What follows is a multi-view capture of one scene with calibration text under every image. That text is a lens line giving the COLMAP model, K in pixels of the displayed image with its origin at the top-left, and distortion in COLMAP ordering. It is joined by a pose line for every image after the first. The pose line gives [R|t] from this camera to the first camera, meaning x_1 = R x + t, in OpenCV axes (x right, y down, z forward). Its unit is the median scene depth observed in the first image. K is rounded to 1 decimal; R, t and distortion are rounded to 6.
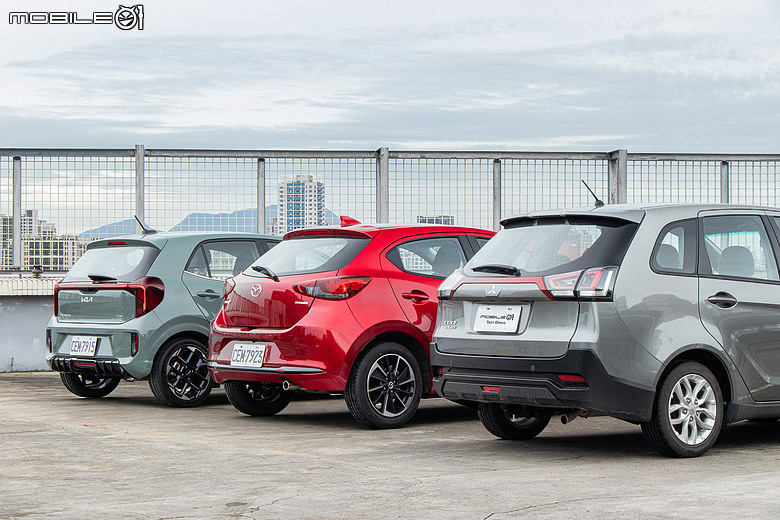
lens RADIAL K [[1738.7, 0, 390.0], [0, 1738.7, 260.0], [0, 0, 1]] dist [-0.044869, -0.263456]
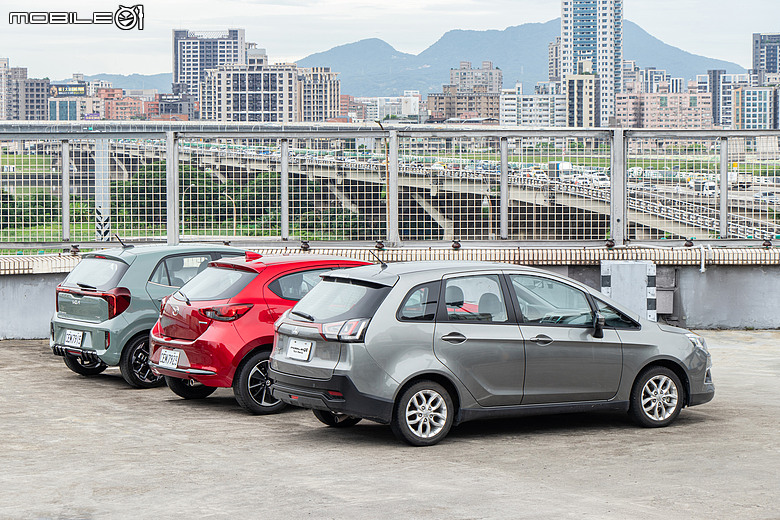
lens RADIAL K [[2322.0, 0, 390.0], [0, 2322.0, 260.0], [0, 0, 1]] dist [-0.039566, -1.282713]
pose [[0.990440, 0.005926, -0.137819, 0.408256], [0.003900, 0.997475, 0.070918, -0.180913], [0.137892, -0.070778, 0.987915, -0.925012]]
